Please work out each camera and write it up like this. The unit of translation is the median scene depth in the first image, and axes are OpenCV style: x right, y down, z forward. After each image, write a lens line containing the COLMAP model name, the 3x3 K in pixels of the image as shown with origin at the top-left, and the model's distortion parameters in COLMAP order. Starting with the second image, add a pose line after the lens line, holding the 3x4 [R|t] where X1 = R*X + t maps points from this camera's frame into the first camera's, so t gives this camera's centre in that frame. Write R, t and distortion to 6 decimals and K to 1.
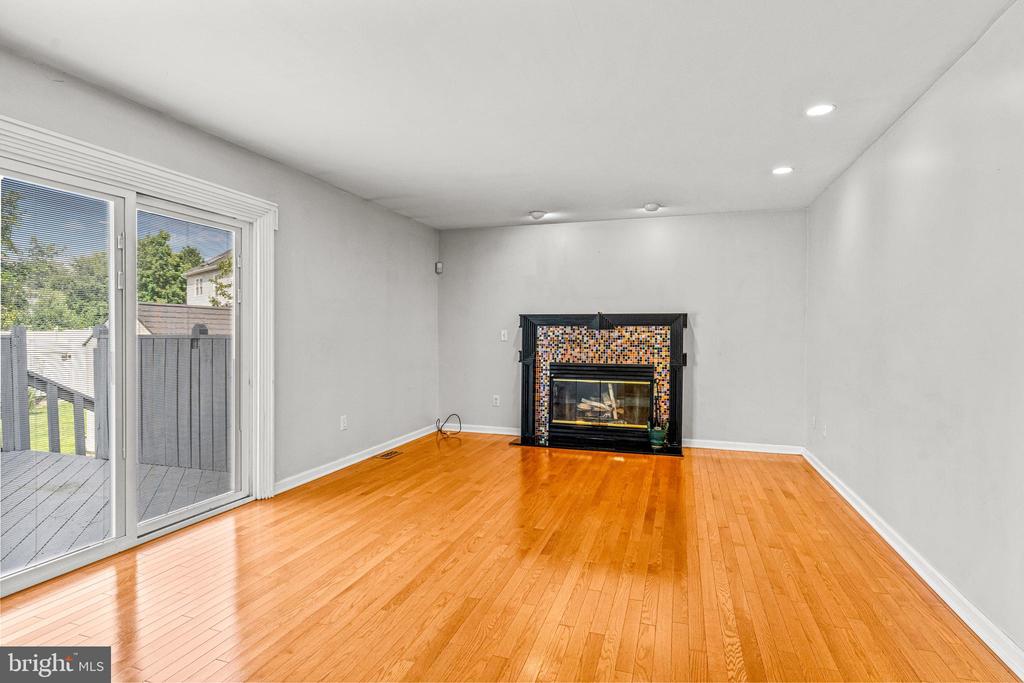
lens RADIAL K [[504.9, 0, 514.7], [0, 504.9, 340.4], [0, 0, 1]] dist [-0.000299, -0.001286]
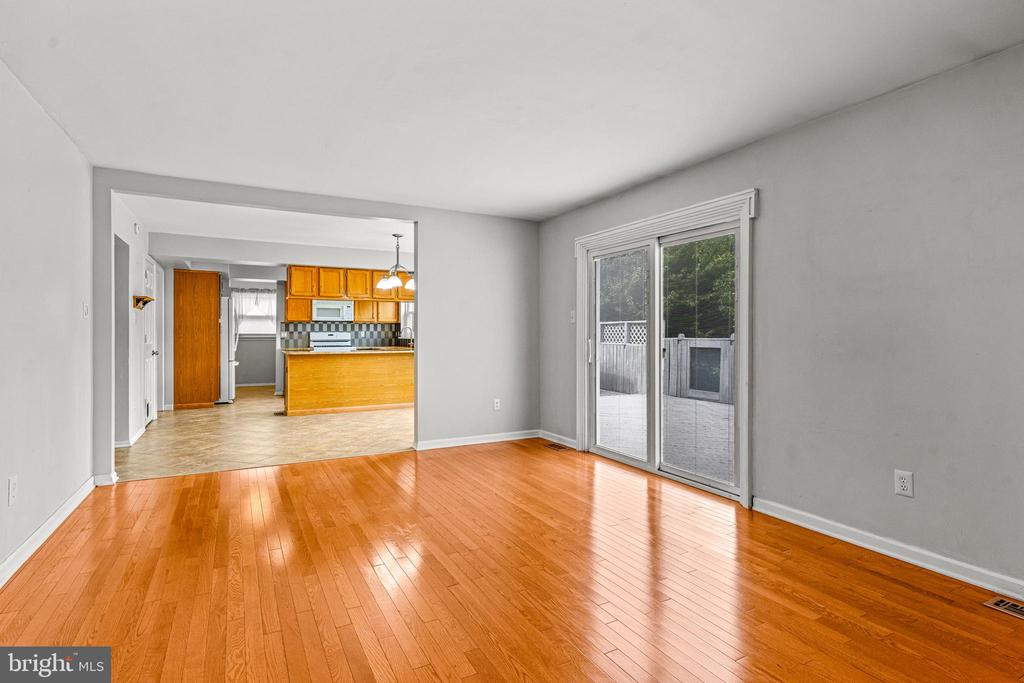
lens RADIAL K [[504.9, 0, 513.5], [0, 504.9, 339.9], [0, 0, 1]] dist [-0.000299, -0.001286]
pose [[-0.685201, -0.002072, -0.728351, 0.905794], [-0.015300, 0.999816, 0.011550, -0.004370], [0.728194, 0.019058, -0.685106, 2.464281]]
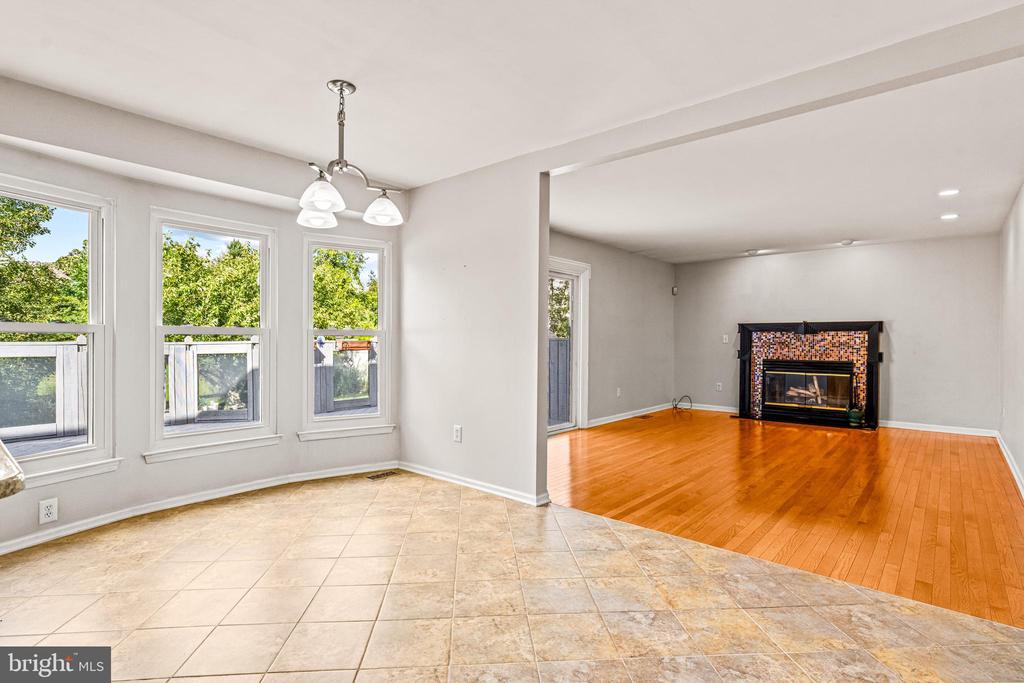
lens RADIAL K [[504.9, 0, 510.3], [0, 504.9, 344.0], [0, 0, 1]] dist [-0.000299, -0.001286]
pose [[0.917291, 0.001562, -0.398215, -0.012339], [-0.005870, 0.999937, -0.009600, 0.021343], [0.398175, 0.011144, 0.917242, -0.514551]]
